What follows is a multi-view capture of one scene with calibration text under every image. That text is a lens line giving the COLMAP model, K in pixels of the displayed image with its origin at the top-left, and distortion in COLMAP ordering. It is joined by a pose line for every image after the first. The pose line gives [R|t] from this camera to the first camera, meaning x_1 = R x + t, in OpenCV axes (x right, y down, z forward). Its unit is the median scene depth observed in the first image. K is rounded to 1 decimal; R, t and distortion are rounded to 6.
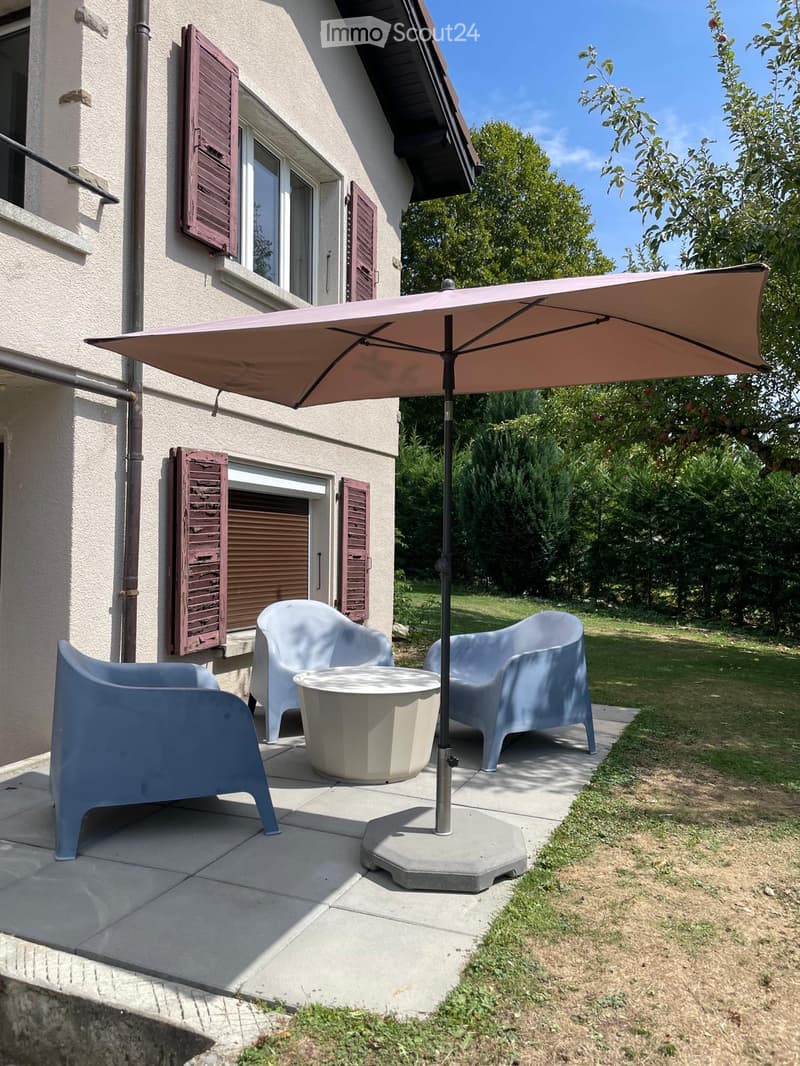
lens RADIAL K [[805.3, 0, 400.3], [0, 805.3, 530.4], [0, 0, 1]] dist [-0.004004, -0.004834]
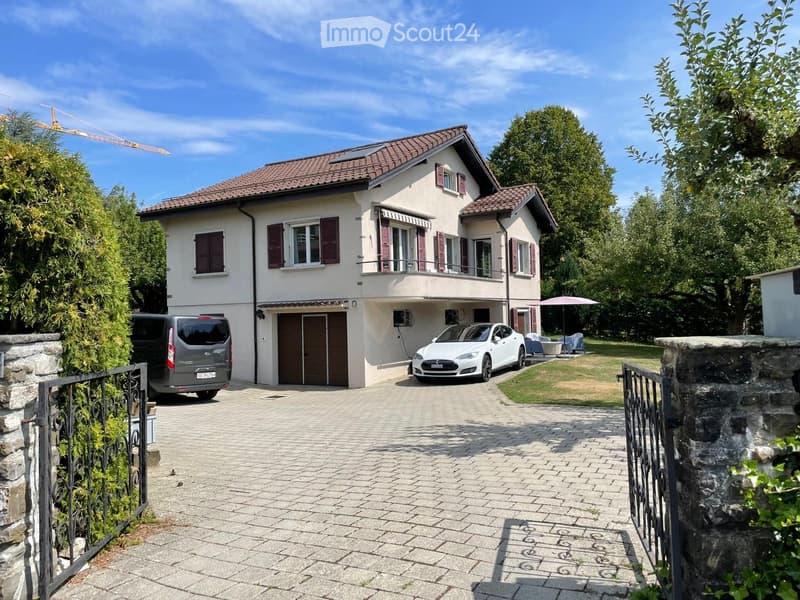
lens RADIAL K [[604.3, 0, 399.0], [0, 604.3, 300.6], [0, 0, 1]] dist [-0.004004, -0.004834]
pose [[0.990700, -0.039266, -0.130276, -0.198648], [0.038807, 0.999228, -0.006057, -0.060960], [0.130413, 0.000945, 0.991459, -1.350294]]
